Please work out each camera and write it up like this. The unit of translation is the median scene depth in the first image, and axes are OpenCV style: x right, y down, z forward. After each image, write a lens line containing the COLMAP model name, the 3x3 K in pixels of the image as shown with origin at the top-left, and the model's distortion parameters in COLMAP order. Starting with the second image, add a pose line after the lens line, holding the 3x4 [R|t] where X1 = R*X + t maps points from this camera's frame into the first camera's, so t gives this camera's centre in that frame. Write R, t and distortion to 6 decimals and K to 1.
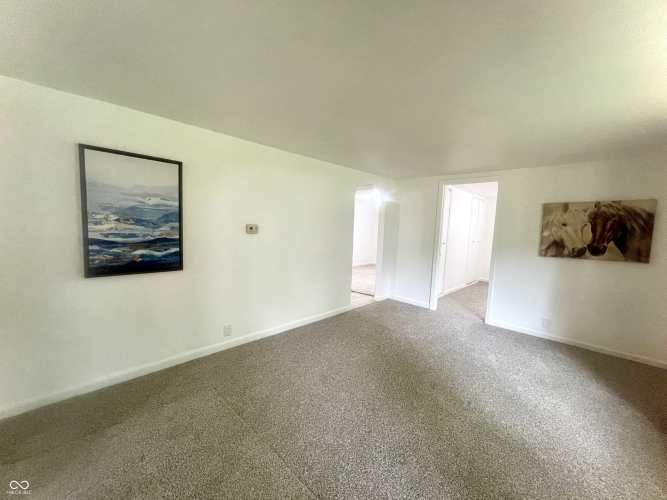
lens RADIAL K [[267.8, 0, 332.5], [0, 267.8, 250.4], [0, 0, 1]] dist [0.000196, -0.001008]
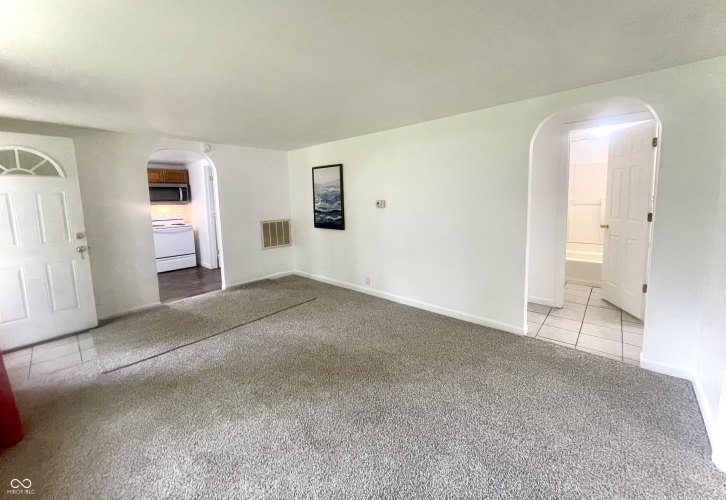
lens RADIAL K [[290.7, 0, 365.2], [0, 290.7, 226.4], [0, 0, 1]] dist [-0.003110, -0.000060]
pose [[0.049316, 0.064368, -0.996707, 1.296230], [-0.068730, 0.995774, 0.060907, -0.069577], [0.996416, 0.065500, 0.053531, 1.119437]]
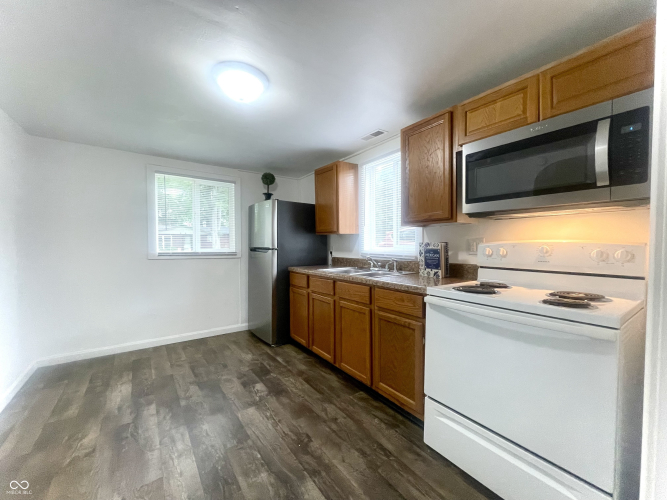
lens RADIAL K [[267.8, 0, 333.1], [0, 267.8, 251.8], [0, 0, 1]] dist [0.000196, -0.001008]
pose [[-0.986443, -0.031062, 0.161137, -1.093785], [-0.008854, 0.990566, 0.136748, 0.032083], [-0.163864, 0.133468, -0.977412, 0.122956]]
